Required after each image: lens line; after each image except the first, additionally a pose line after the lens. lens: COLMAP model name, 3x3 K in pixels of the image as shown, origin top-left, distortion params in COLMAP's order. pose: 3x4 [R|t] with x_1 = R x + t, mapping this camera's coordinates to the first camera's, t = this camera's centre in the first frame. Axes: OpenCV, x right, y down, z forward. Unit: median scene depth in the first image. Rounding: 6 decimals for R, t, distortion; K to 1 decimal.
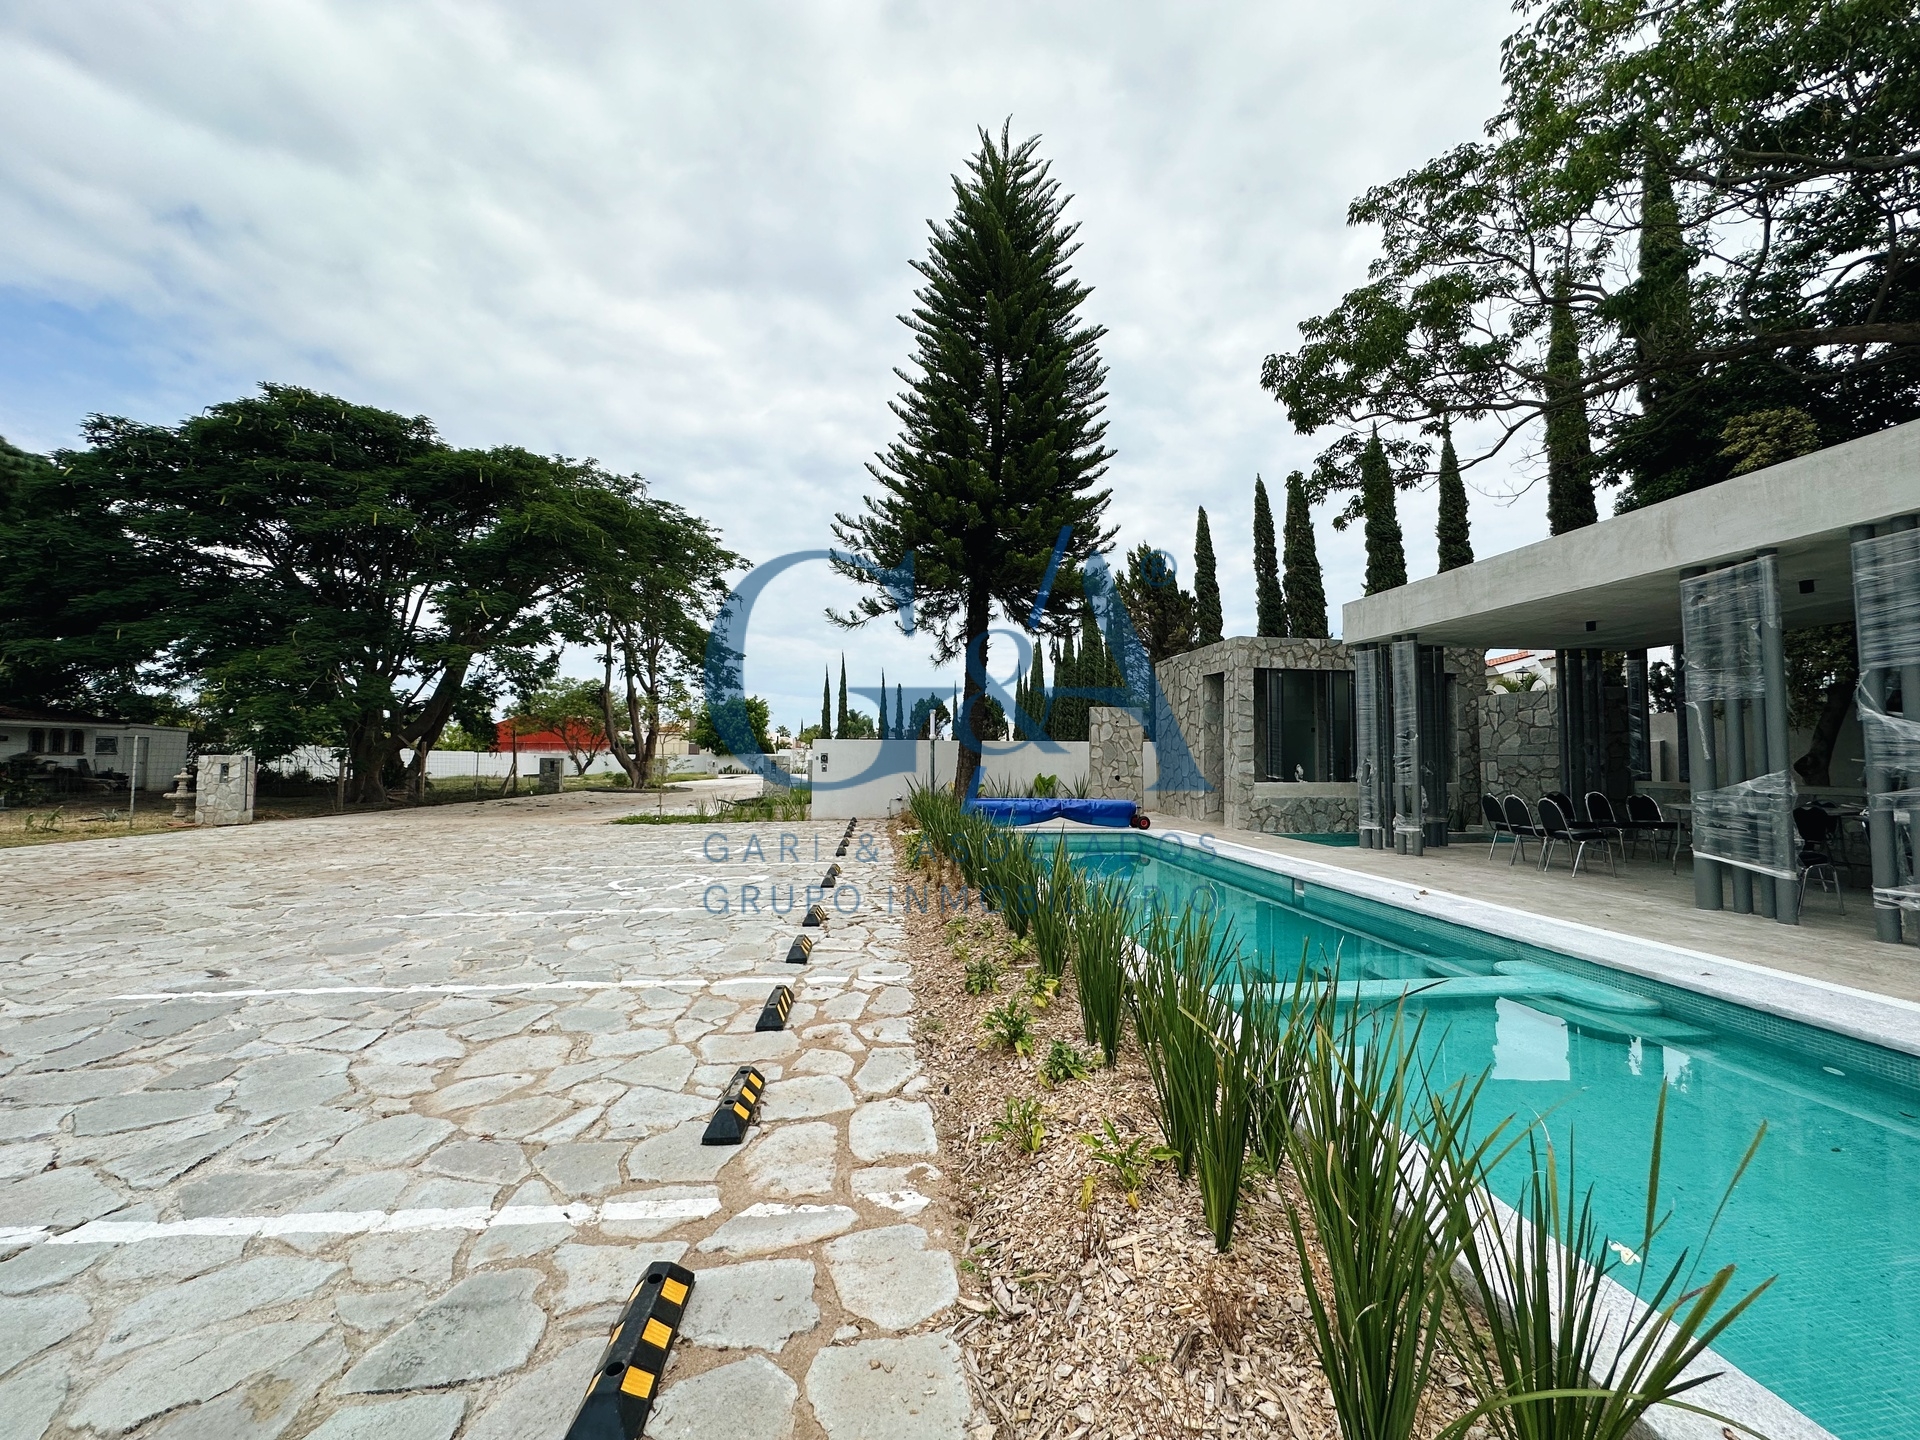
lens RADIAL K [[765.5, 0, 958.4], [0, 765.5, 719.3], [0, 0, 1]] dist [-0.003716, 0.000923]
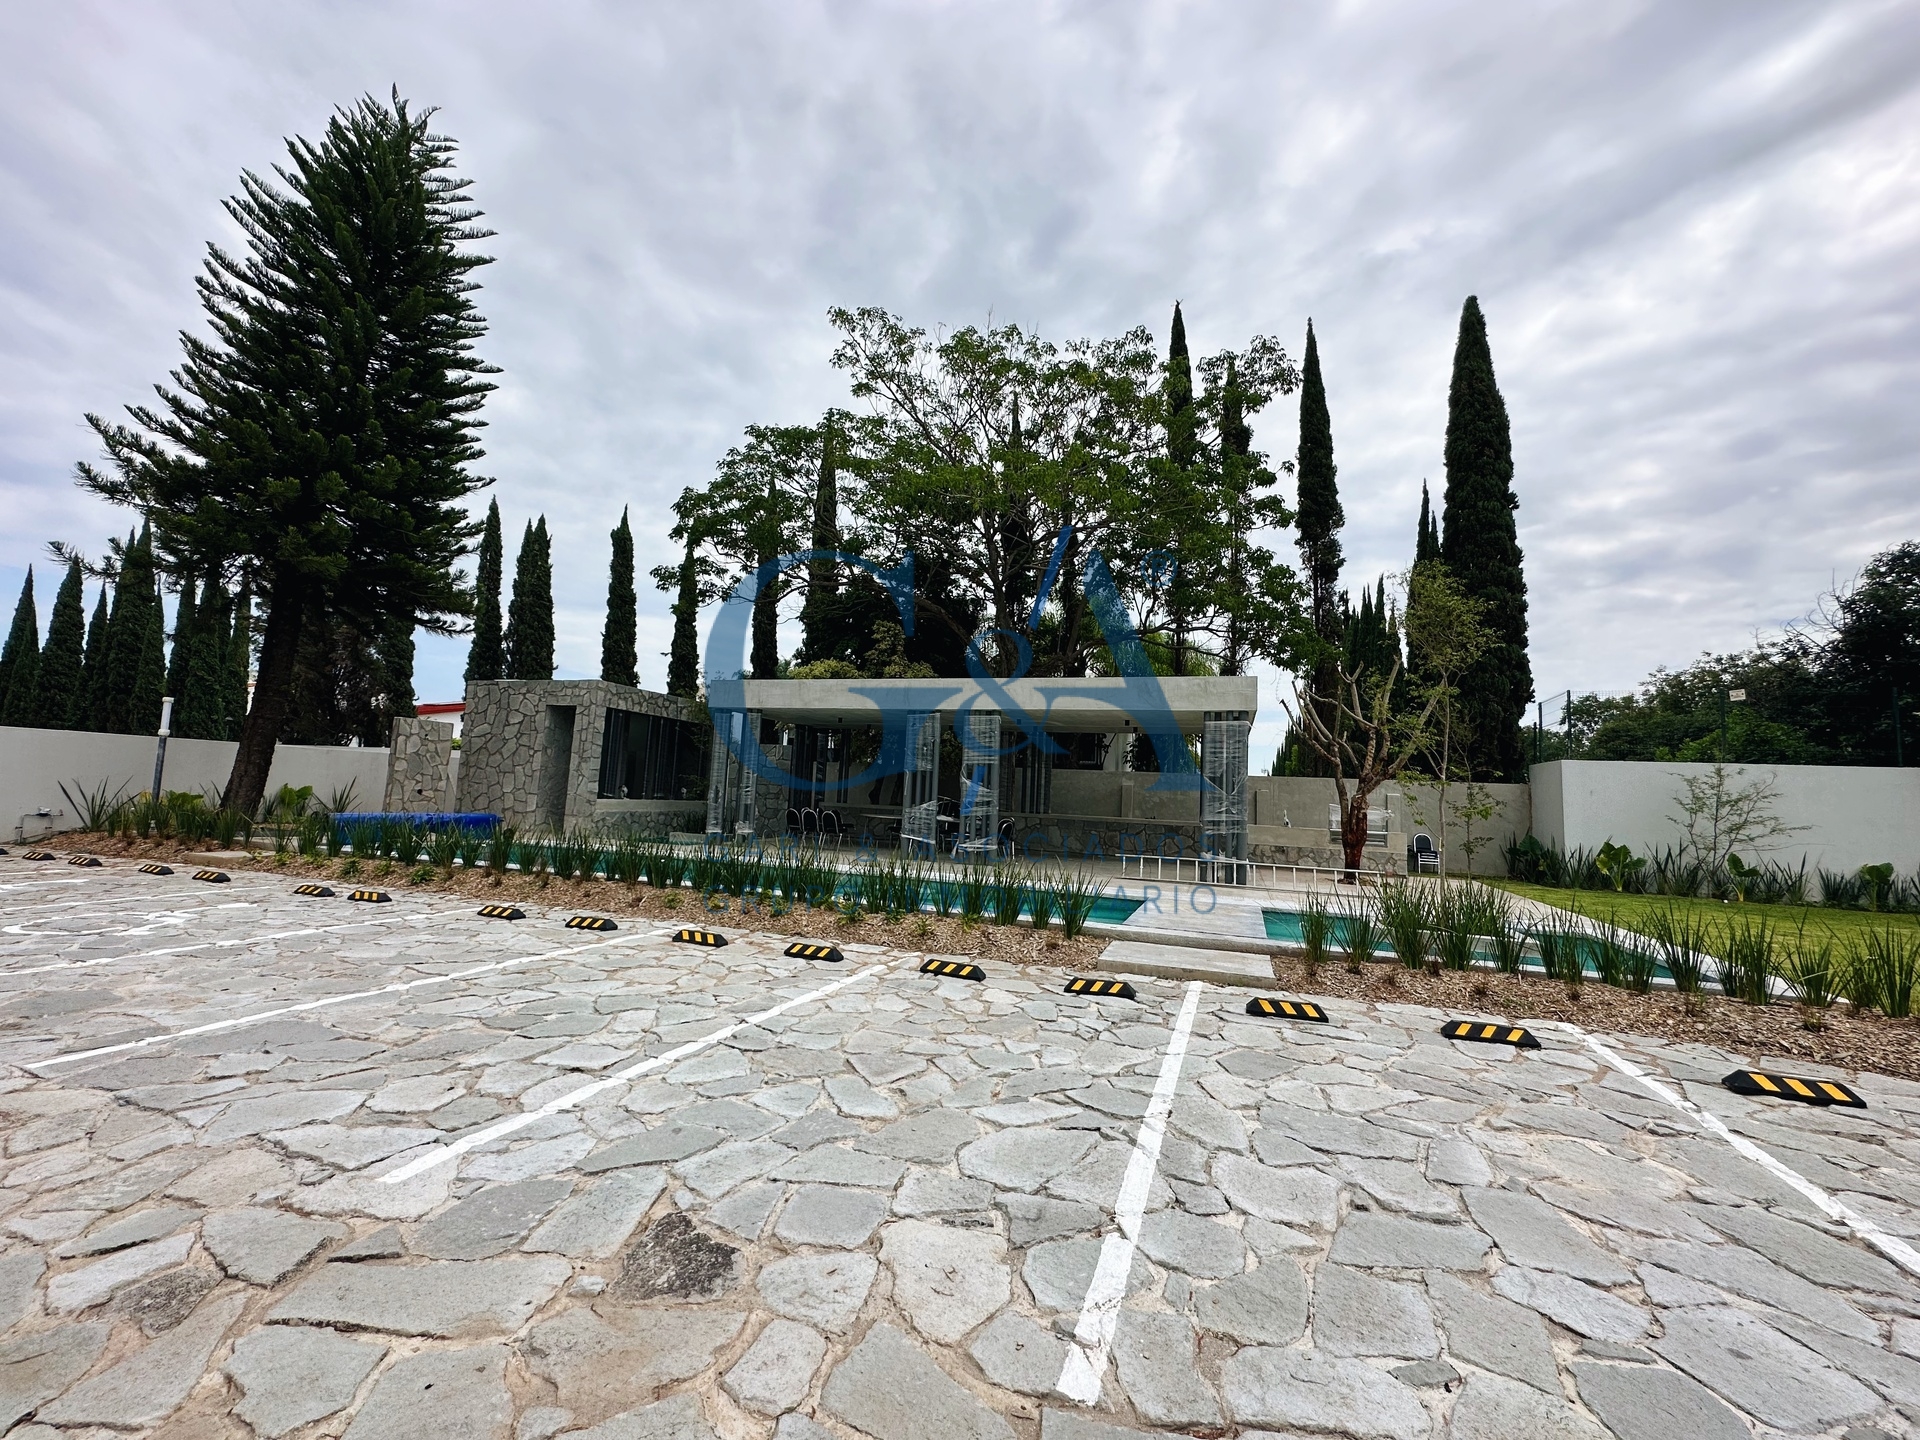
lens RADIAL K [[765.9, 0, 960.1], [0, 765.9, 719.4], [0, 0, 1]] dist [-0.003780, 0.000908]
pose [[0.435171, 0.104726, 0.894236, -0.559431], [-0.089772, 0.993310, -0.072643, -0.009653], [-0.895861, -0.048665, 0.441661, -0.078351]]
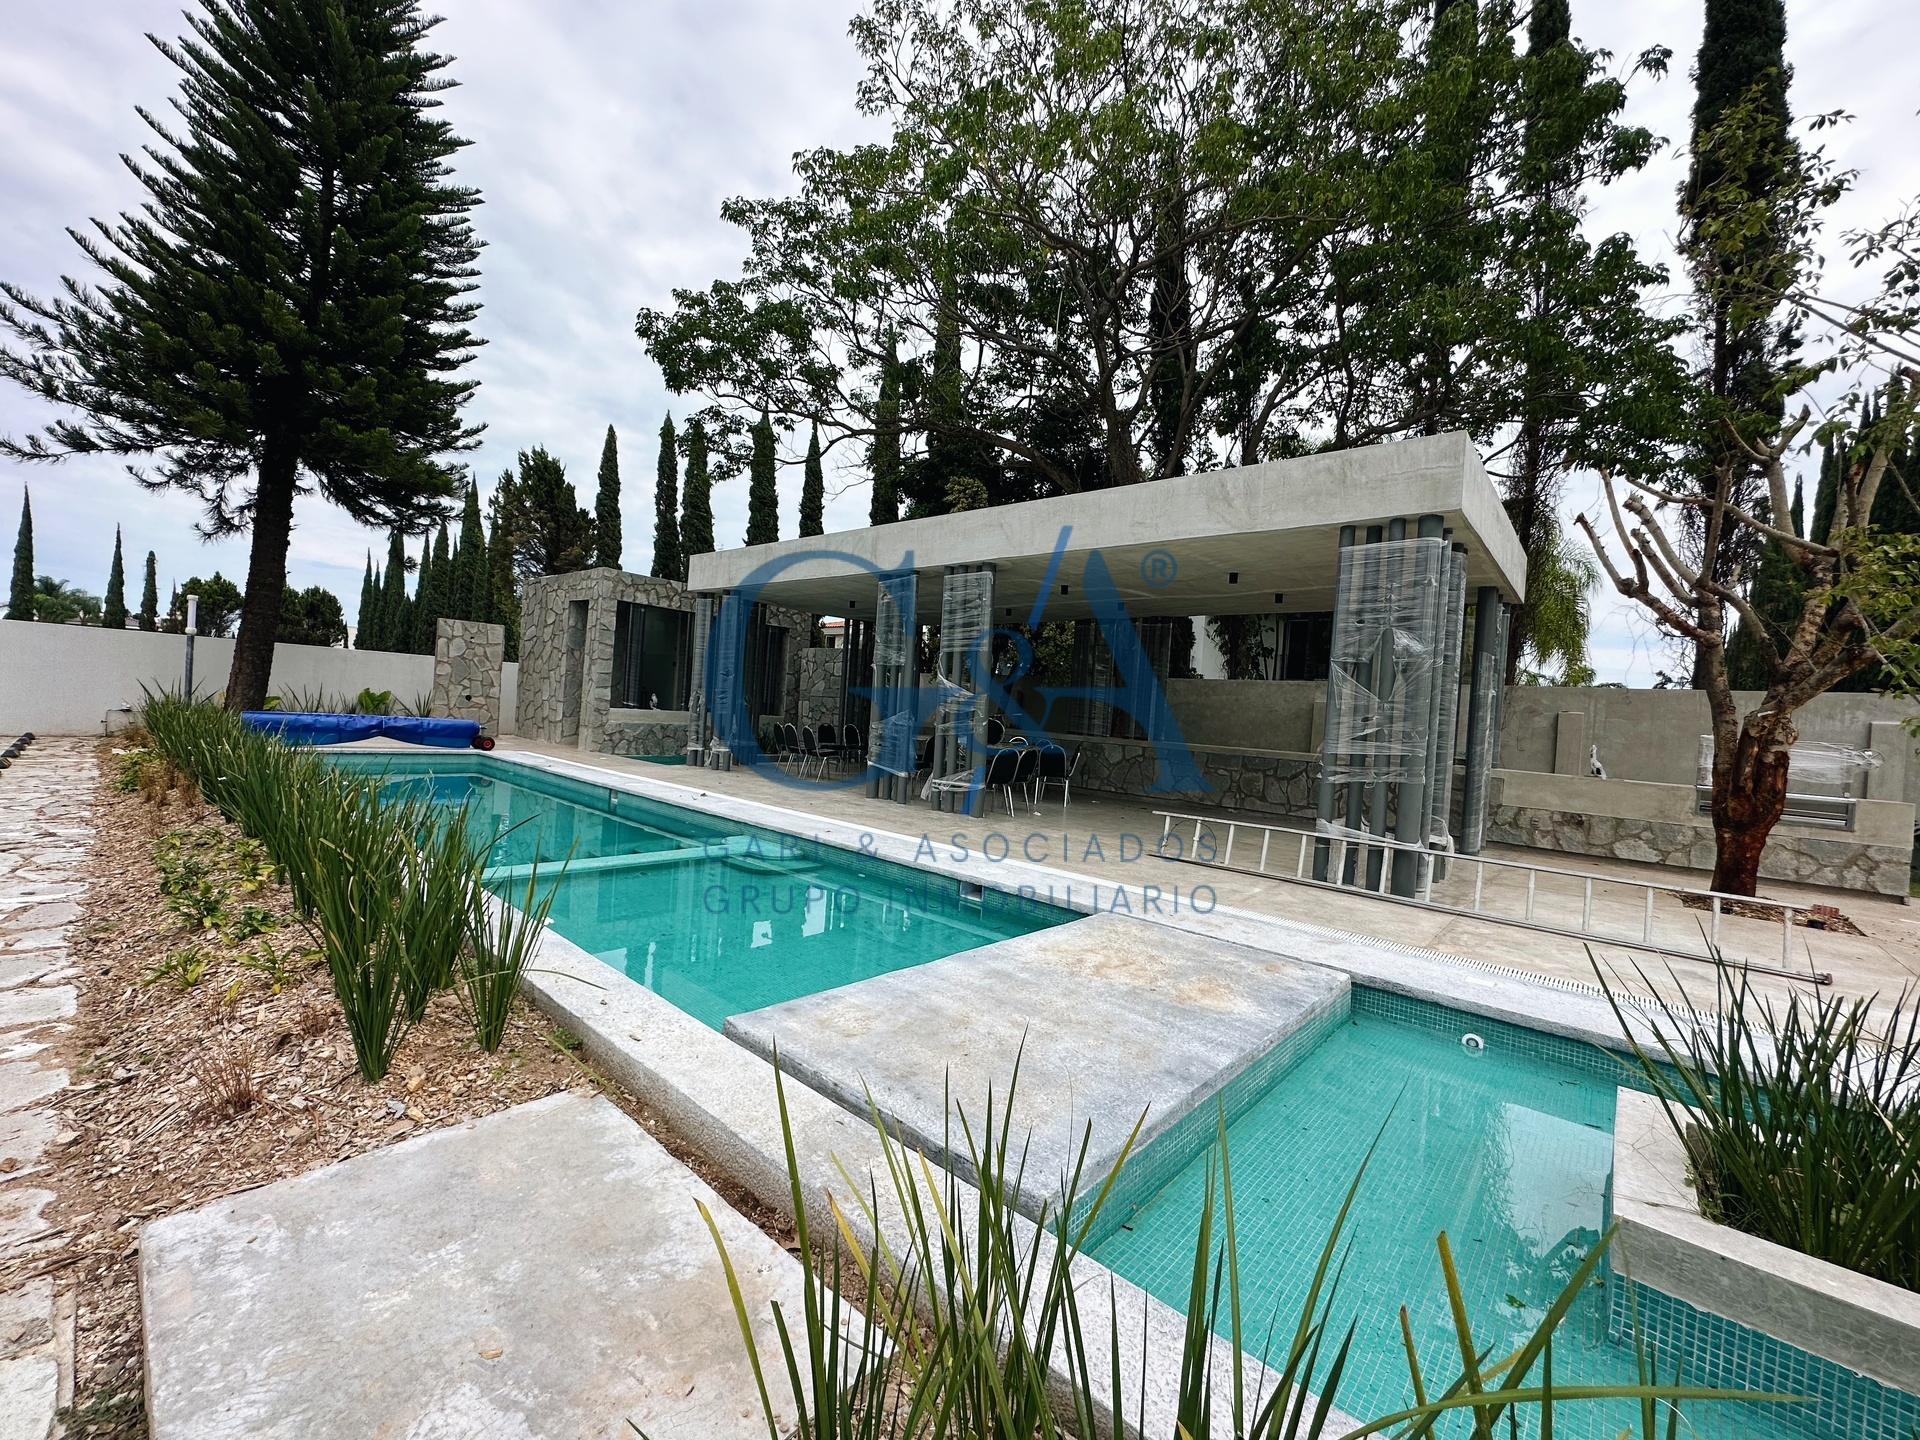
lens RADIAL K [[765.9, 0, 960.1], [0, 765.9, 719.4], [0, 0, 1]] dist [-0.003780, 0.000908]
pose [[0.738970, 0.037789, 0.672678, 0.036379], [-0.096593, 0.994054, 0.050270, -0.002656], [-0.666779, -0.102124, 0.738226, -0.132627]]
